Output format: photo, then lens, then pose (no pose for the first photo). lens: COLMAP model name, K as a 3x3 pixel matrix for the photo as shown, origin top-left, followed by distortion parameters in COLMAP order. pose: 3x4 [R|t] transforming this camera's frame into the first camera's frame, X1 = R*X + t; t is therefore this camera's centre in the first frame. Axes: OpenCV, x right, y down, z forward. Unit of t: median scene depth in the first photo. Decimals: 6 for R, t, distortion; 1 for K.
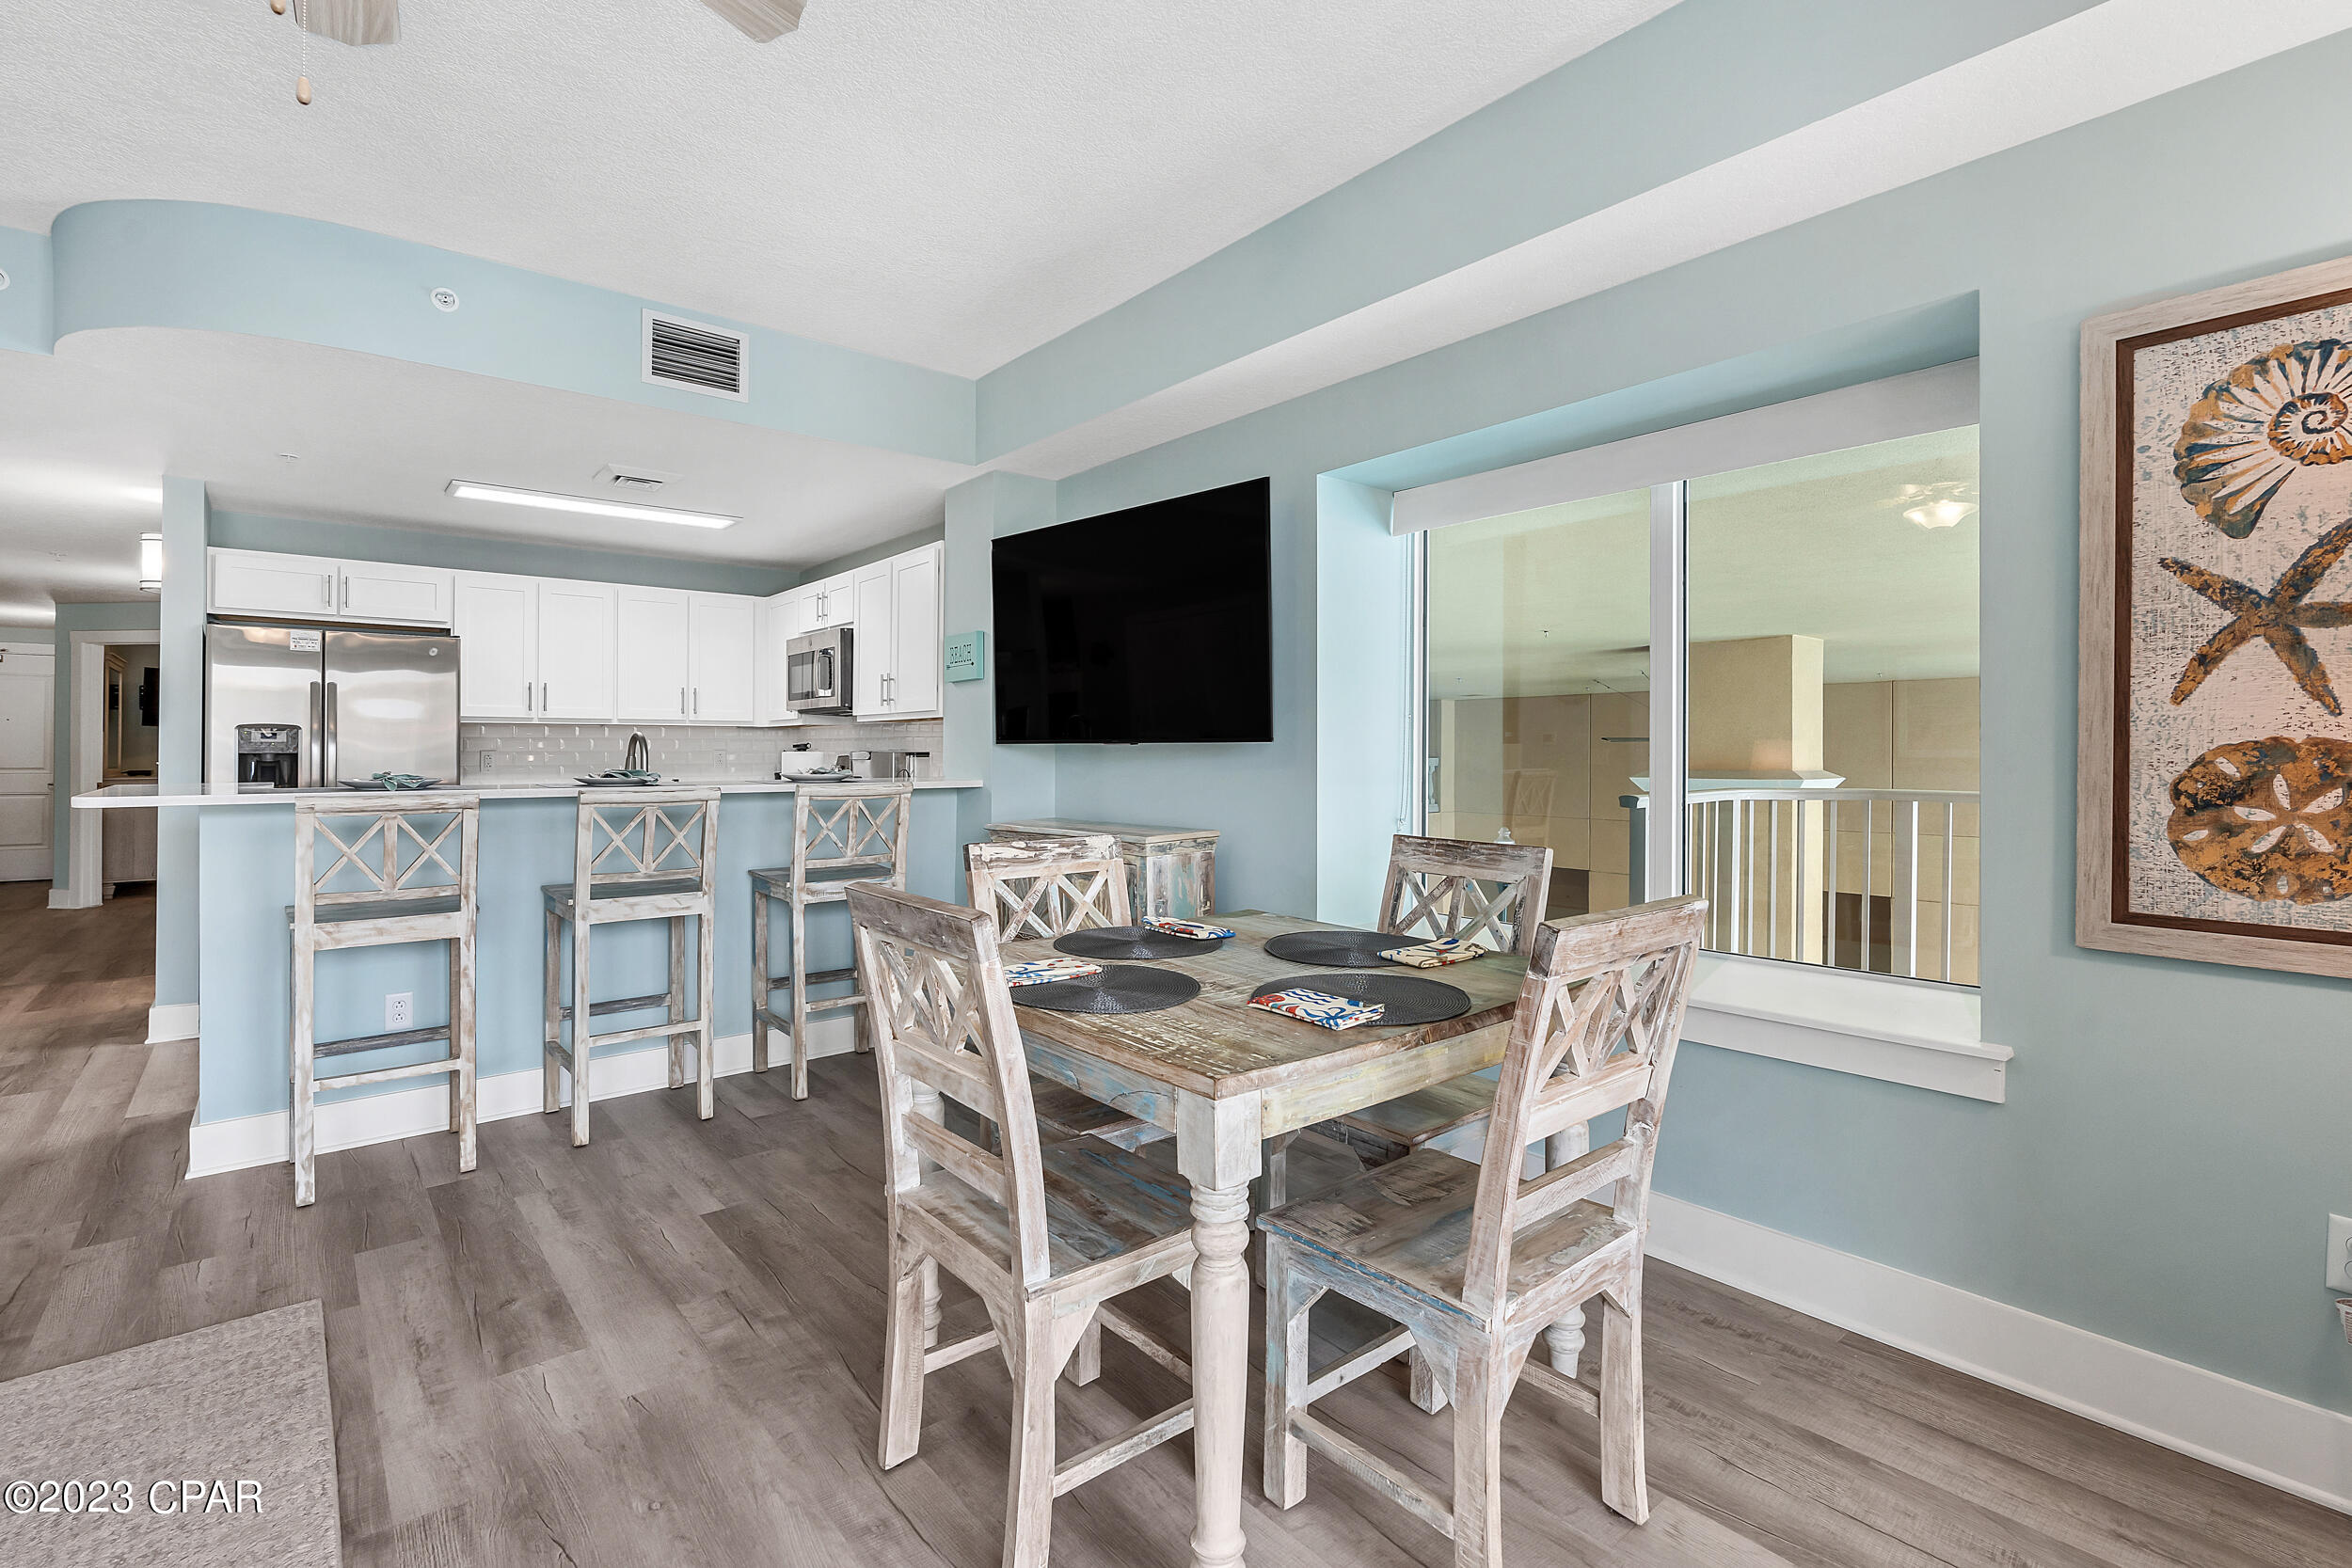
lens RADIAL K [[1074.2, 0, 1189.5], [0, 1074.2, 750.8], [0, 0, 1]] dist [-0.011058, 0.003442]
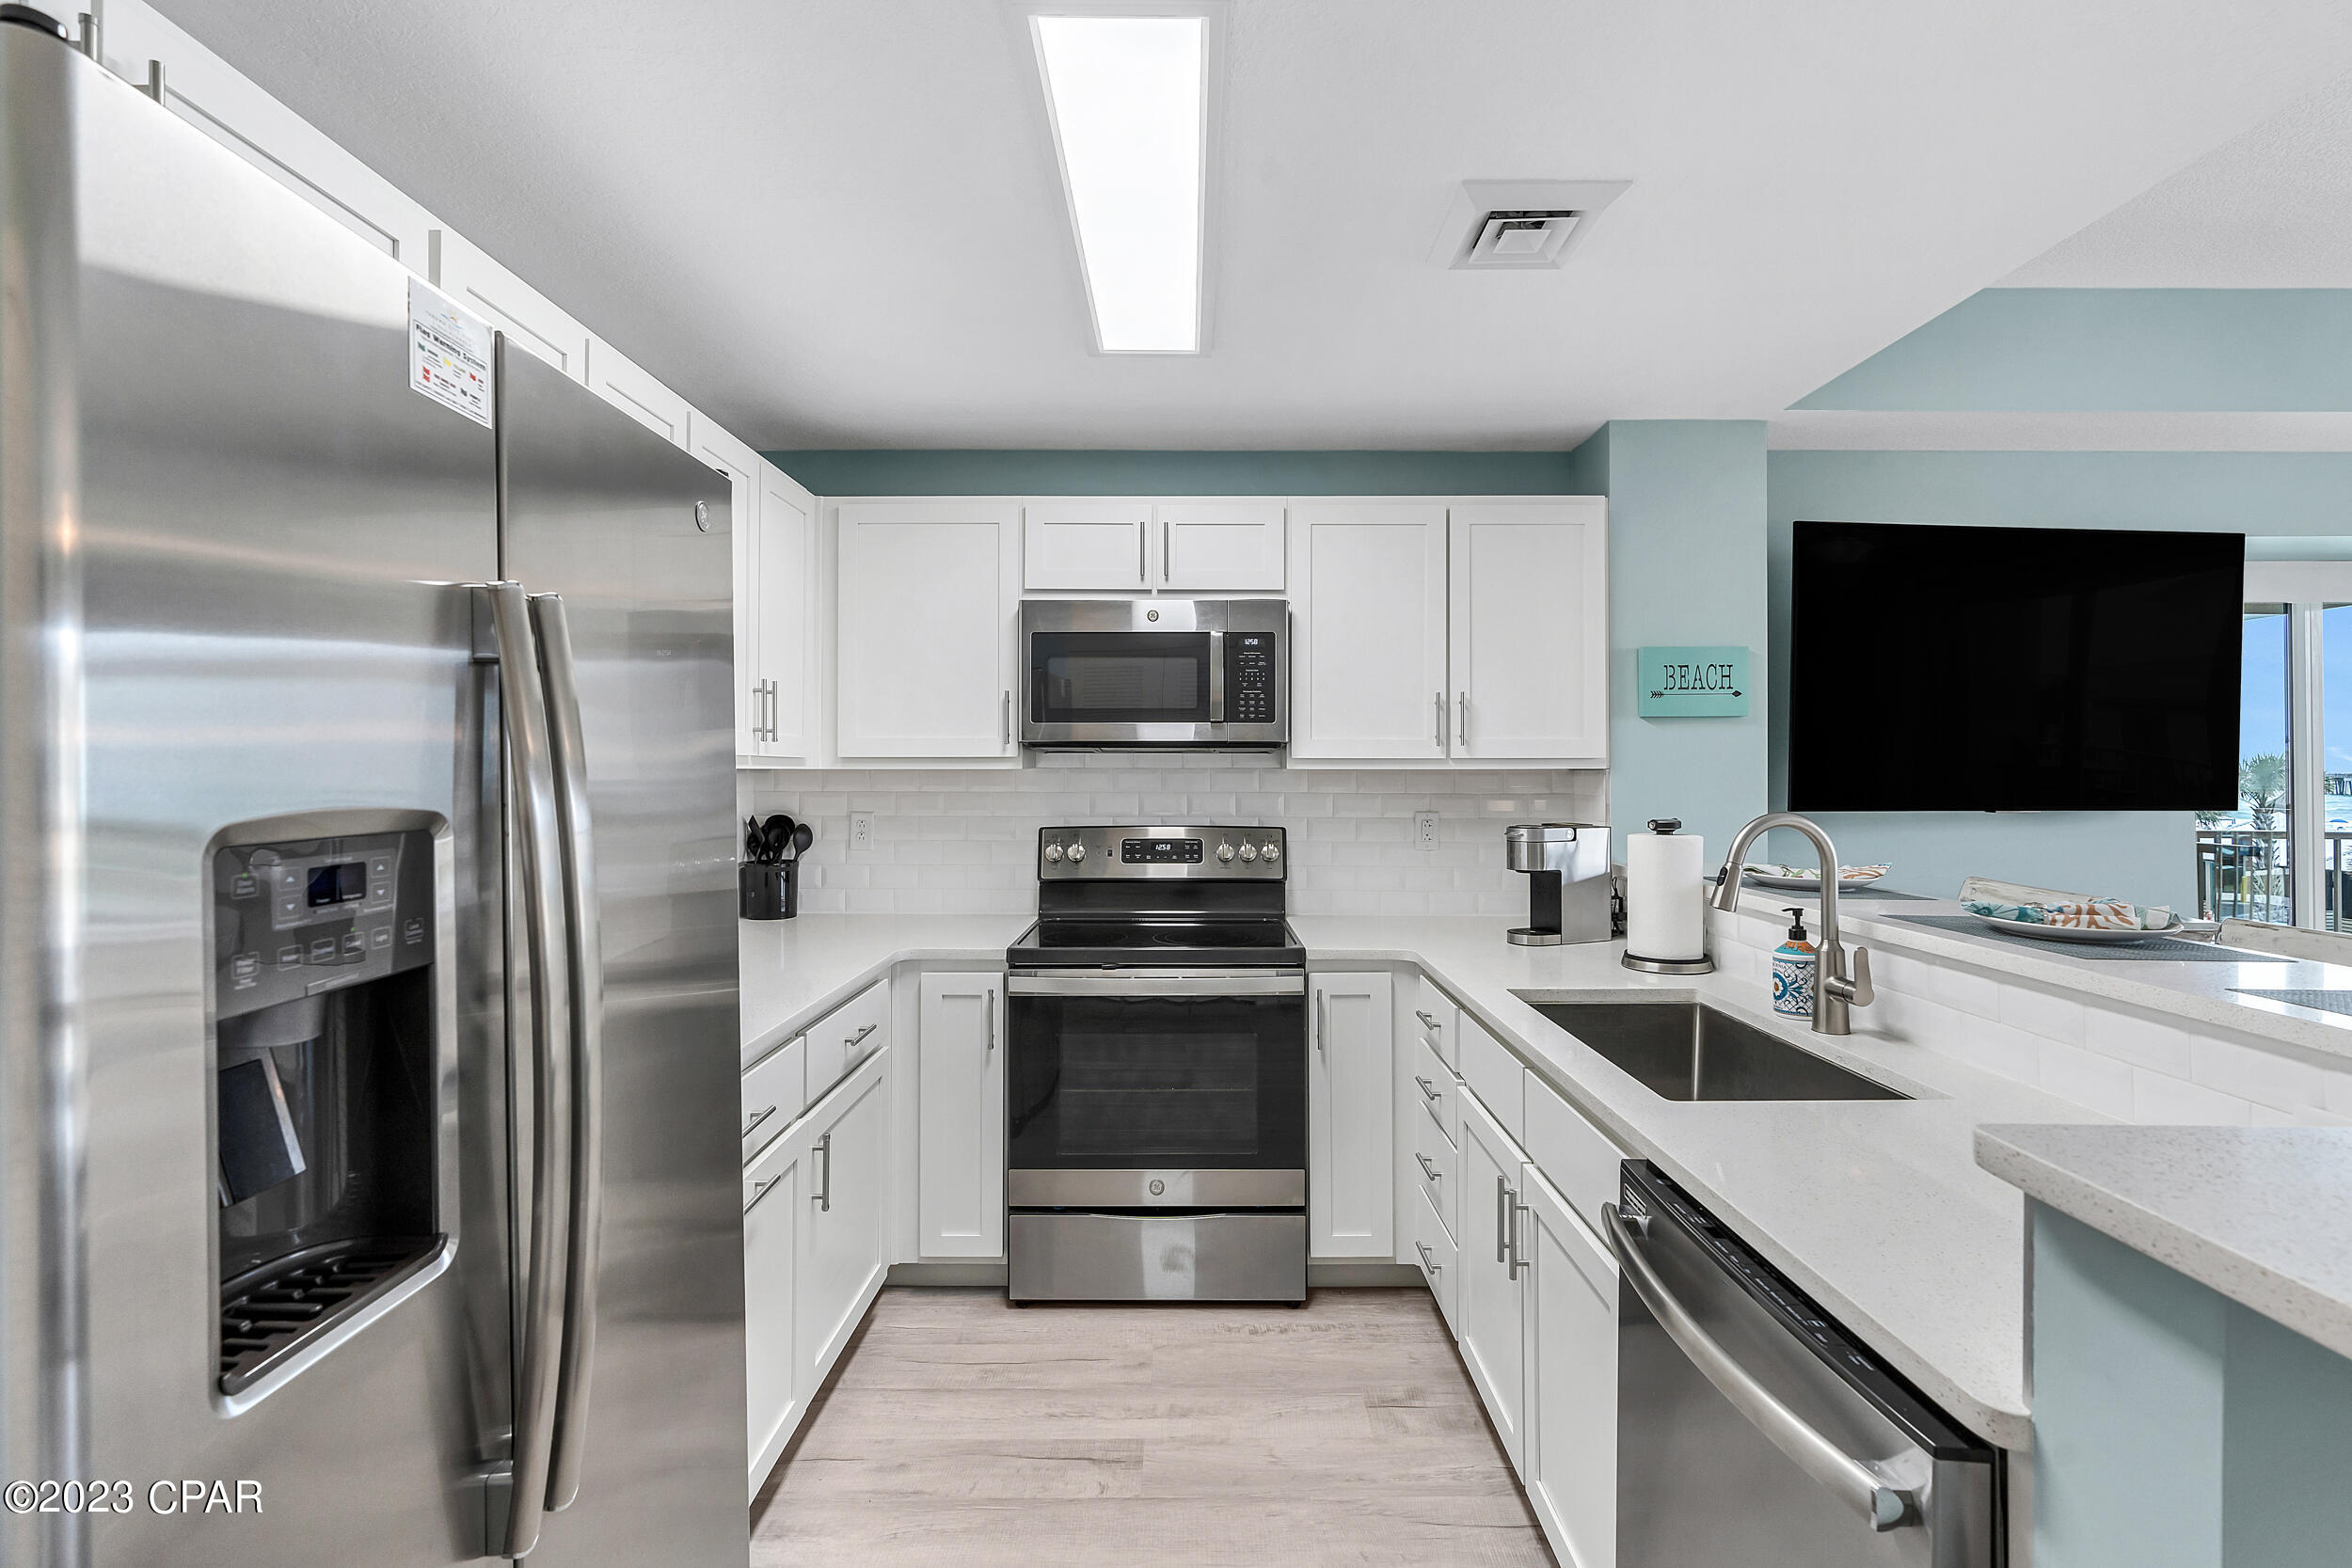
lens RADIAL K [[1070.8, 0, 1184.2], [0, 1070.8, 761.1], [0, 0, 1]] dist [0.001271, -0.000316]
pose [[0.635337, 0.004702, 0.772221, -1.239937], [0.001060, 0.999975, -0.006960, -0.044089], [-0.772234, 0.005240, 0.635316, 1.091712]]
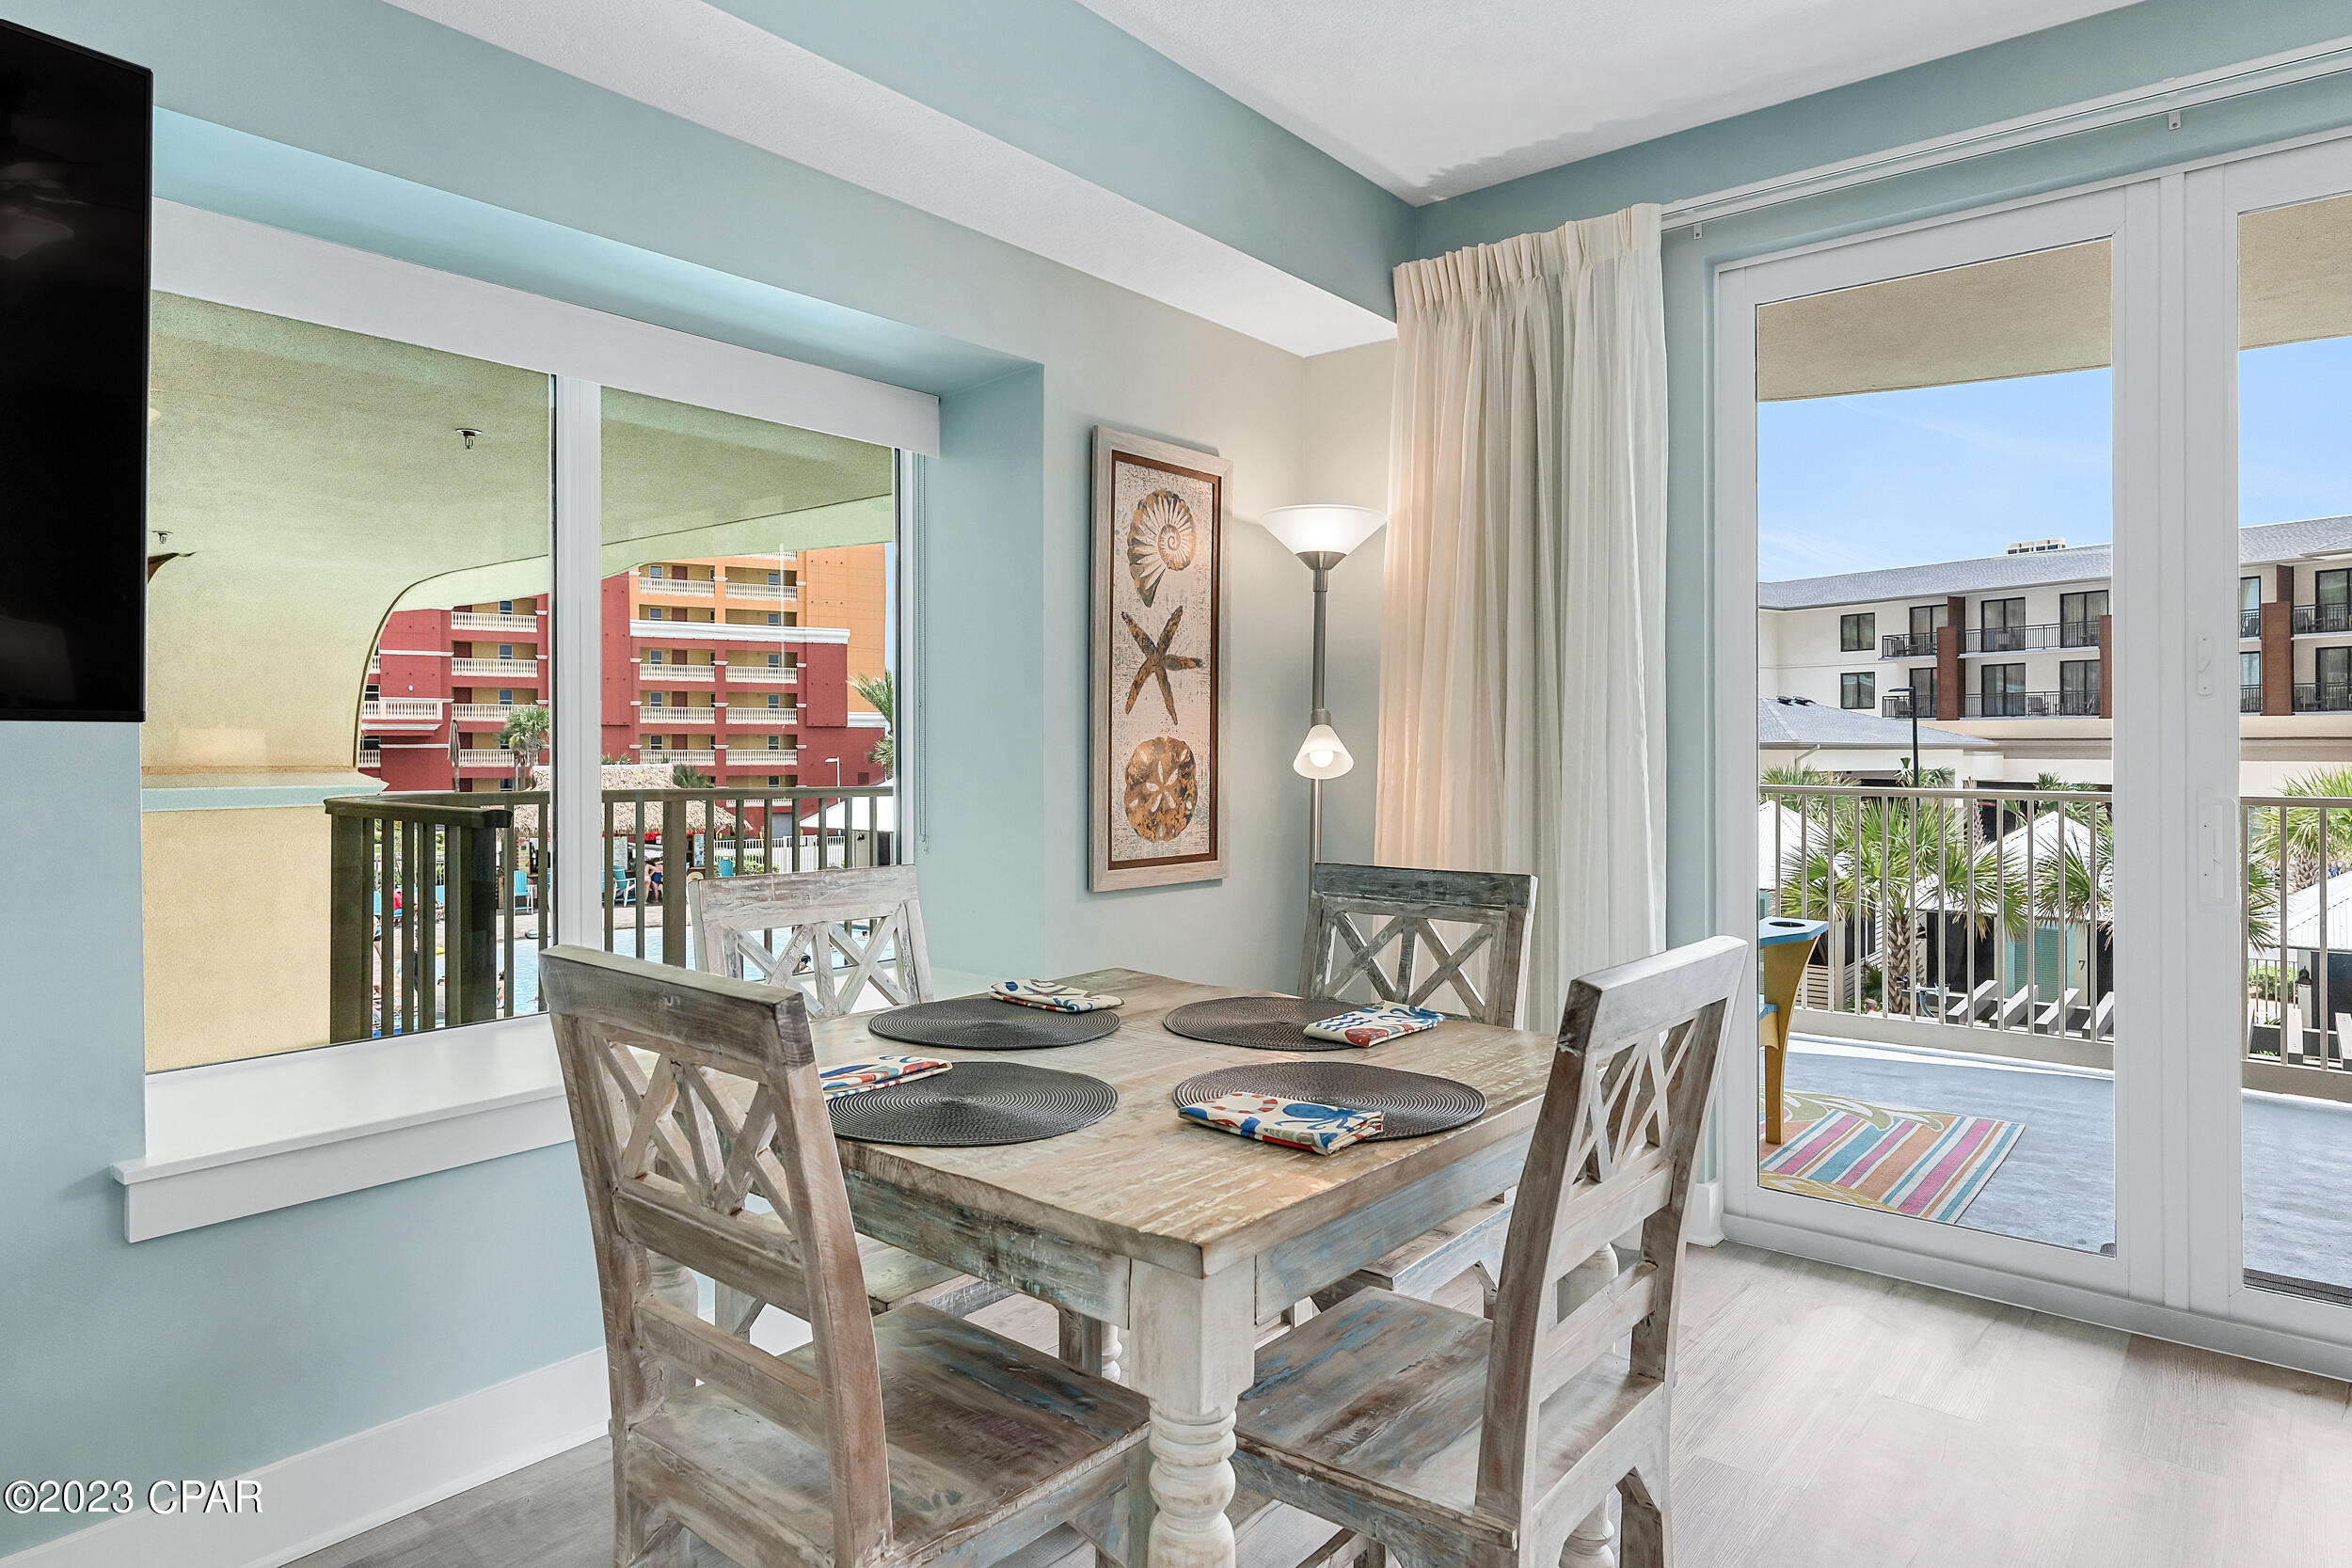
lens RADIAL K [[1355.8, 0, 1176.8], [0, 1355.8, 771.0], [0, 0, 1]] dist [-0.024280, -0.000124]
pose [[-0.175557, -0.018561, 0.984294, -0.482250], [-0.001330, 0.999826, 0.018617, -0.000235], [-0.984468, 0.001959, -0.175551, 0.671153]]
